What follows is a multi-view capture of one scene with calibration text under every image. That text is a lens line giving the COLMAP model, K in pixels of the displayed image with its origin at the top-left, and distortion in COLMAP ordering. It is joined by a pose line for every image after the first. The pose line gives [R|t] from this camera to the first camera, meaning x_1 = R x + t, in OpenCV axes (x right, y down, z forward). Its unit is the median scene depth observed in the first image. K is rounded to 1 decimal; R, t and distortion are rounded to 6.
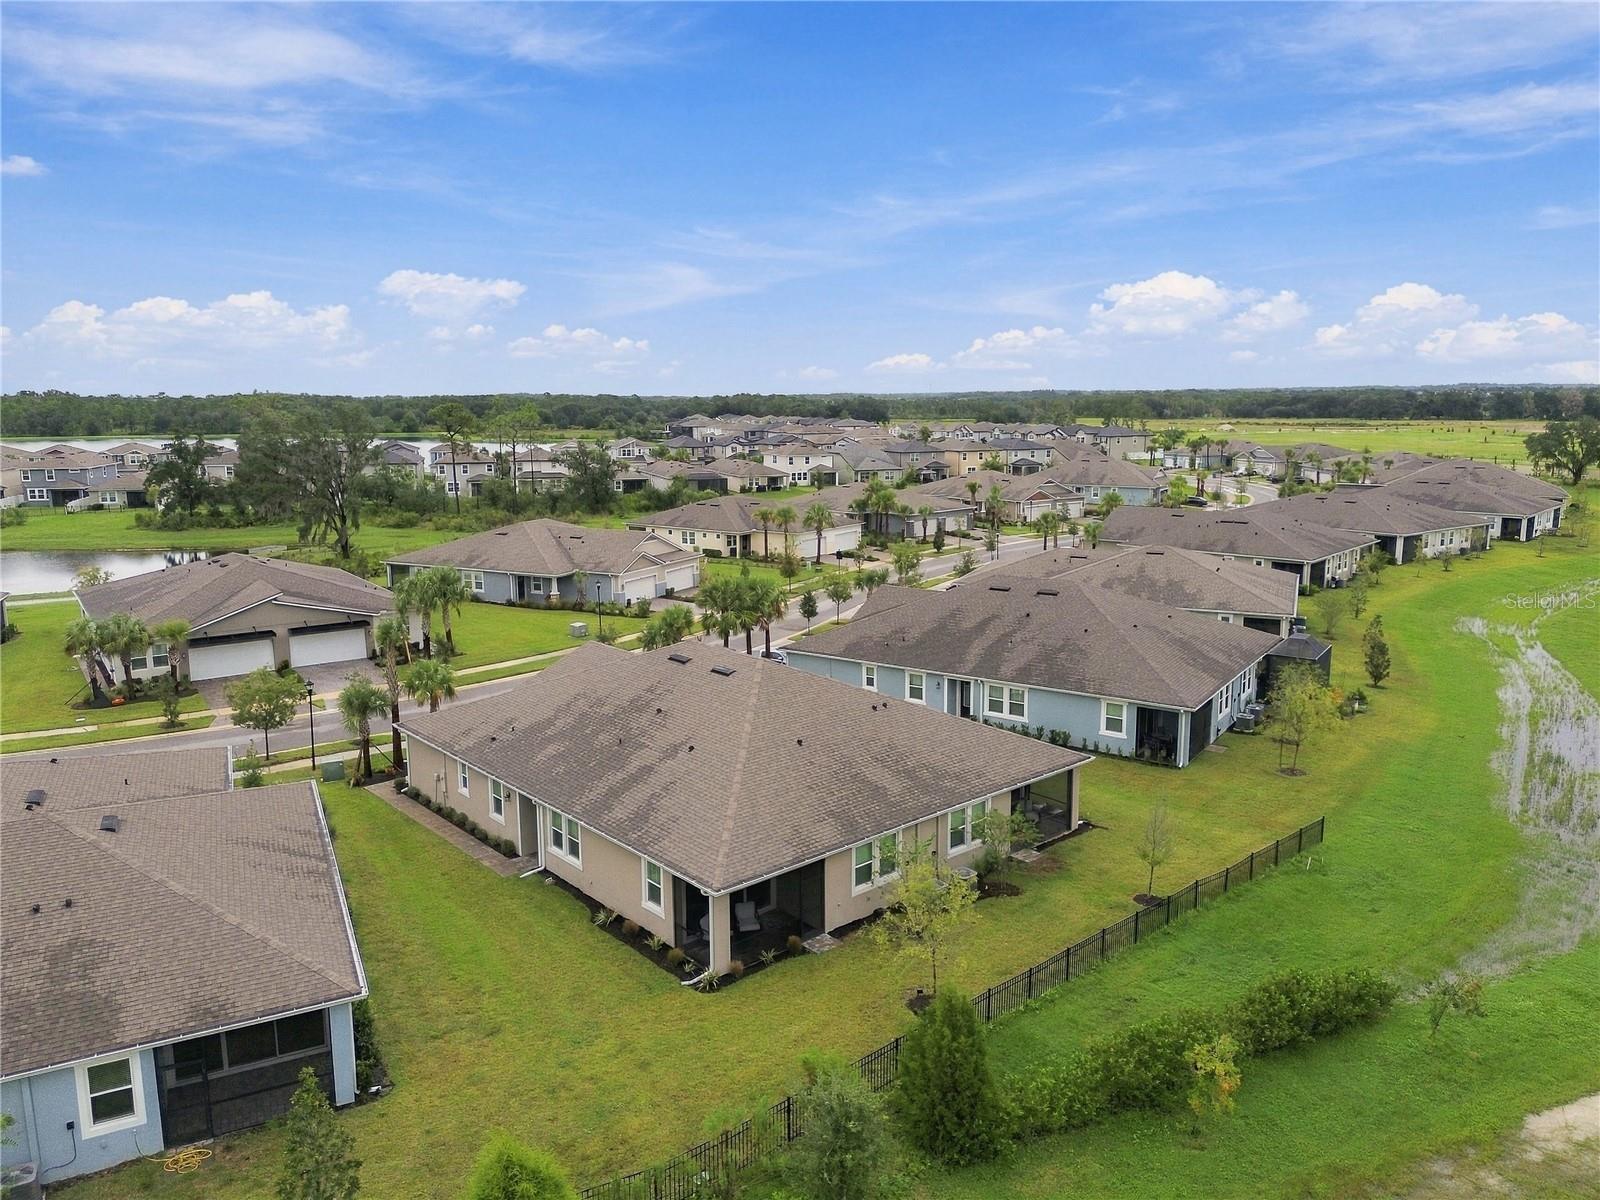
lens RADIAL K [[1131.2, 0, 801.9], [0, 1131.2, 603.1], [0, 0, 1]] dist [0.072671, -0.060212]
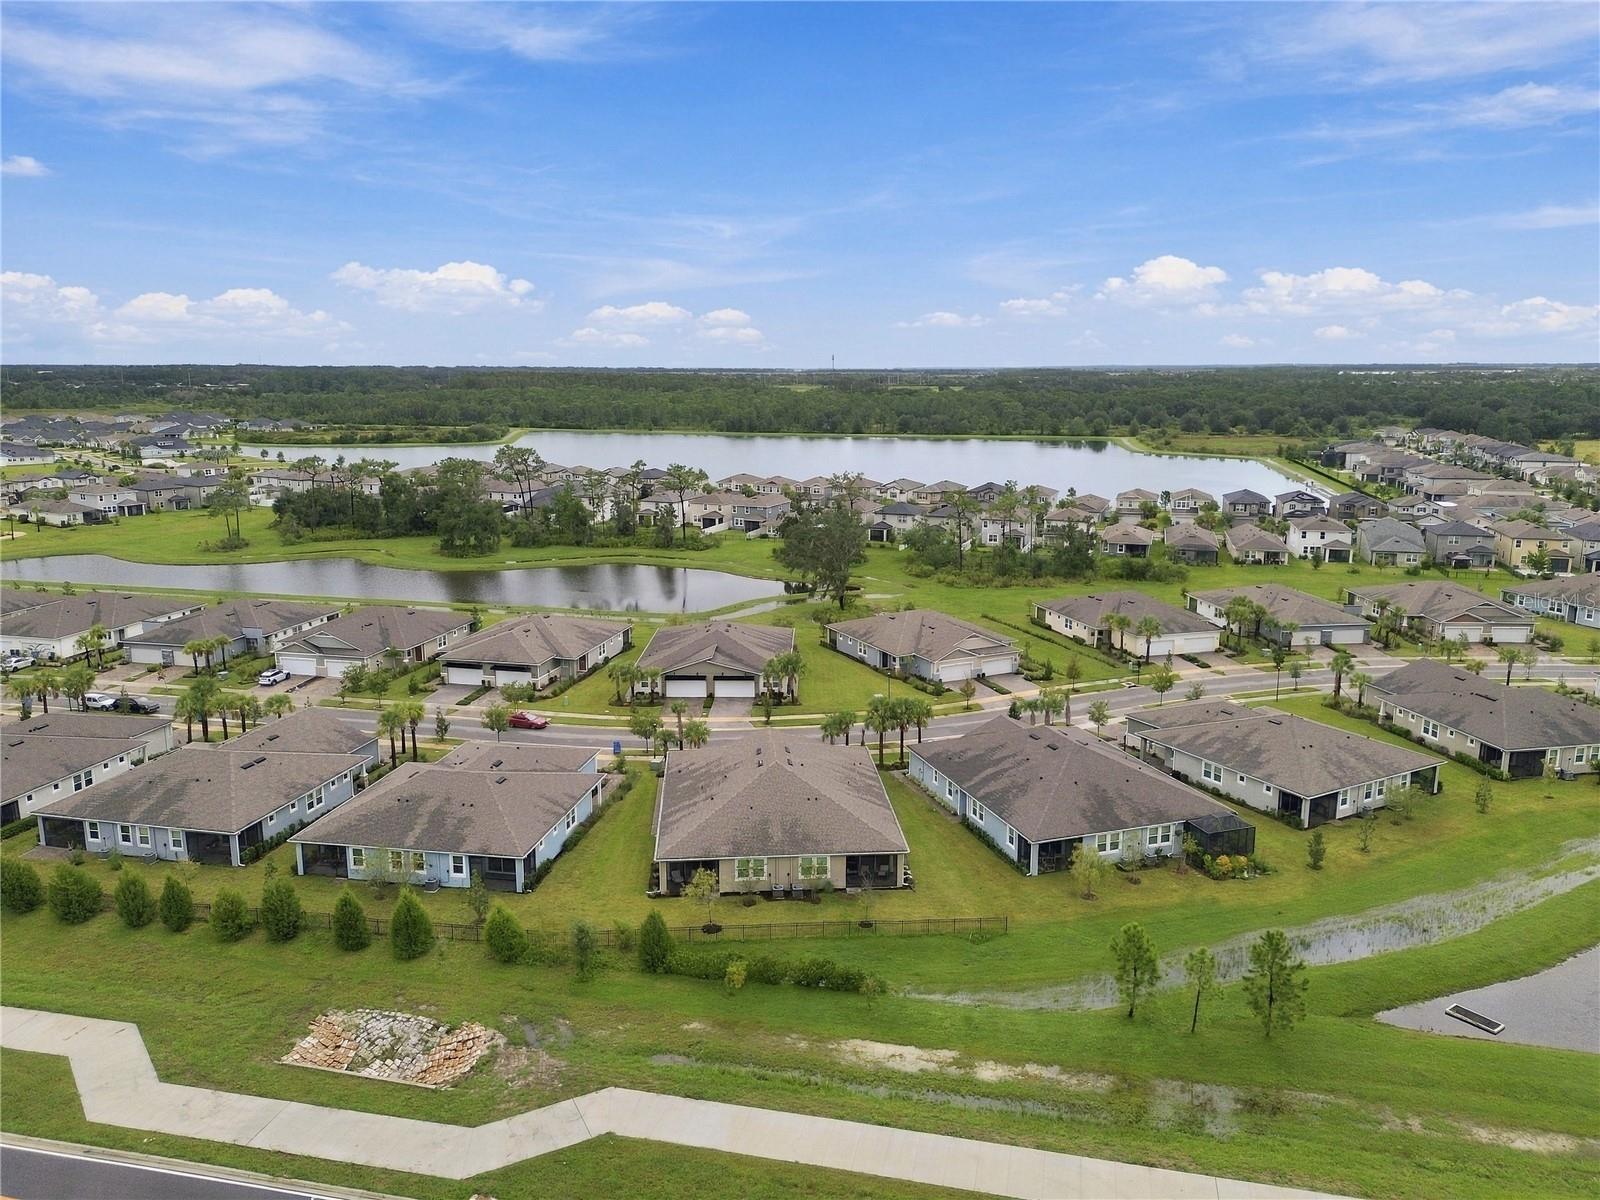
lens RADIAL K [[1131.2, 0, 801.6], [0, 1131.2, 600.4], [0, 0, 1]] dist [0.072671, -0.060212]
pose [[0.800126, 0.127314, -0.586165, 0.715572], [-0.111973, 0.991740, 0.062559, -0.229356], [0.589288, 0.015580, 0.807773, -0.383099]]
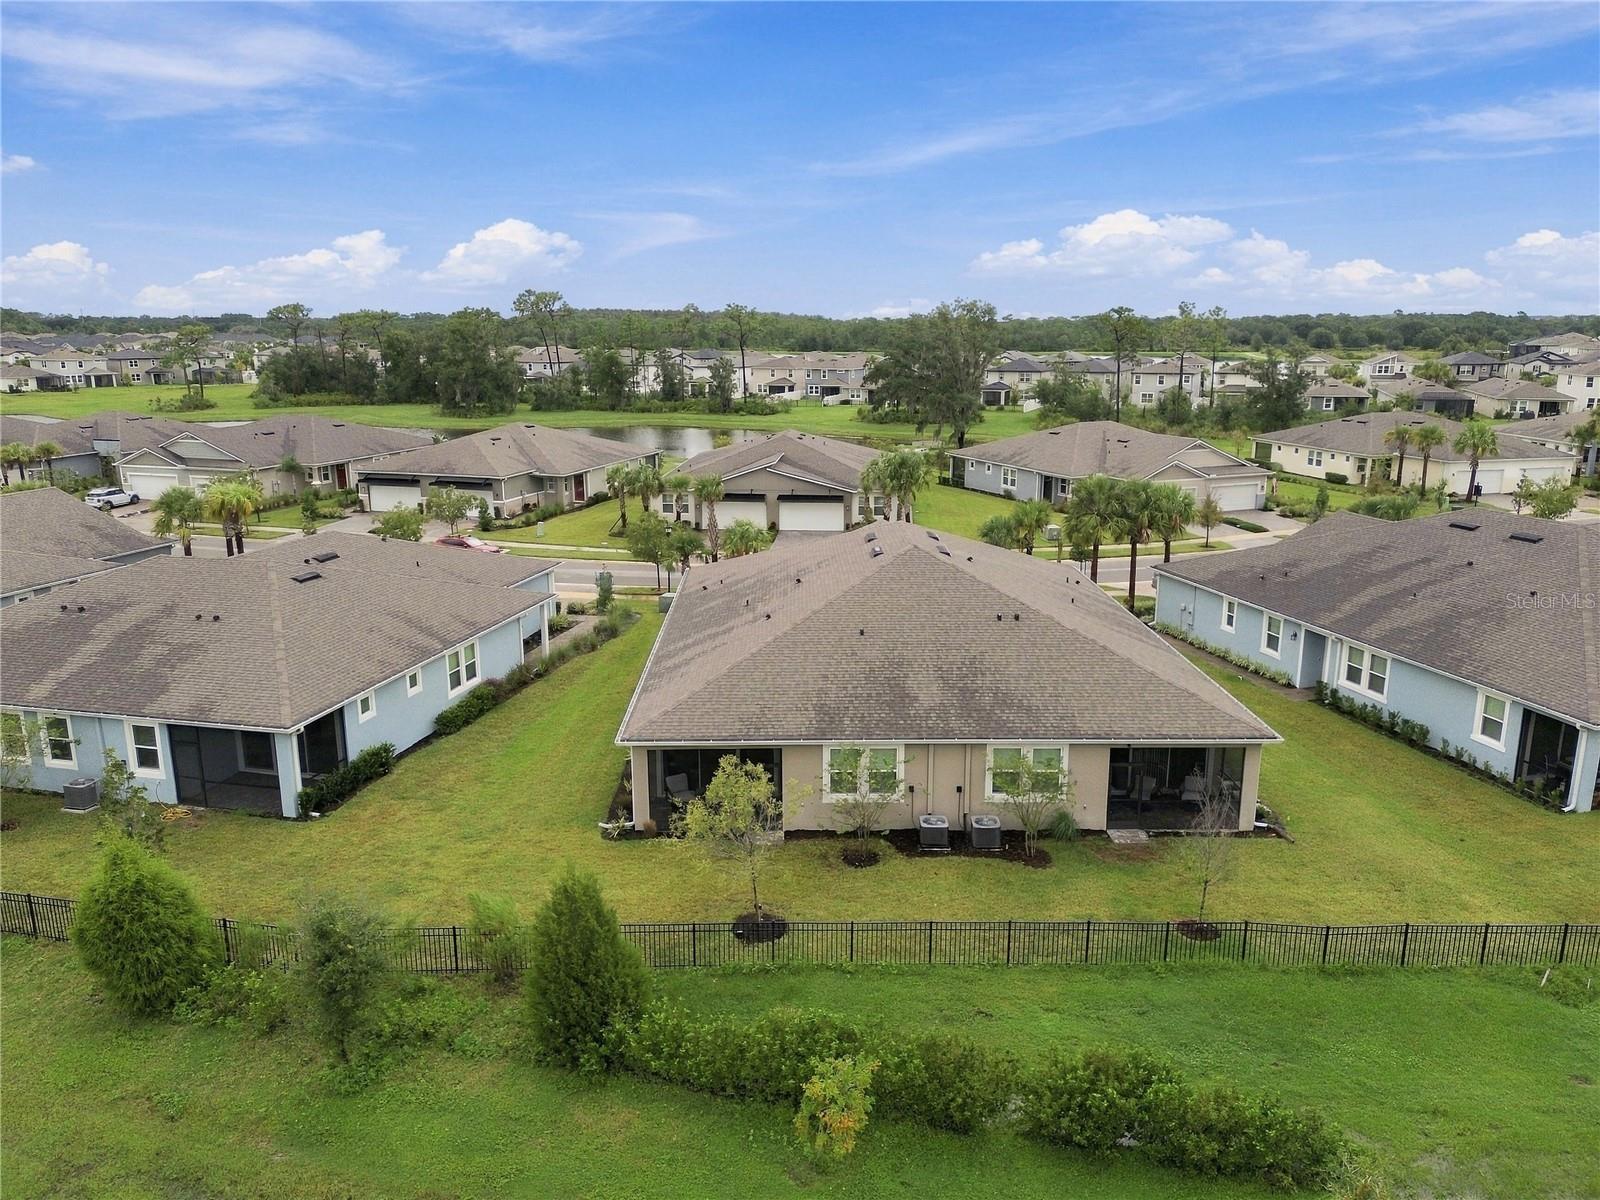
lens RADIAL K [[1131.2, 0, 798.9], [0, 1131.2, 601.2], [0, 0, 1]] dist [0.072671, -0.060212]
pose [[0.759992, 0.158087, -0.630413, 0.287747], [-0.118481, 0.987413, 0.104777, 0.006755], [0.639042, -0.004938, 0.769156, 0.158736]]
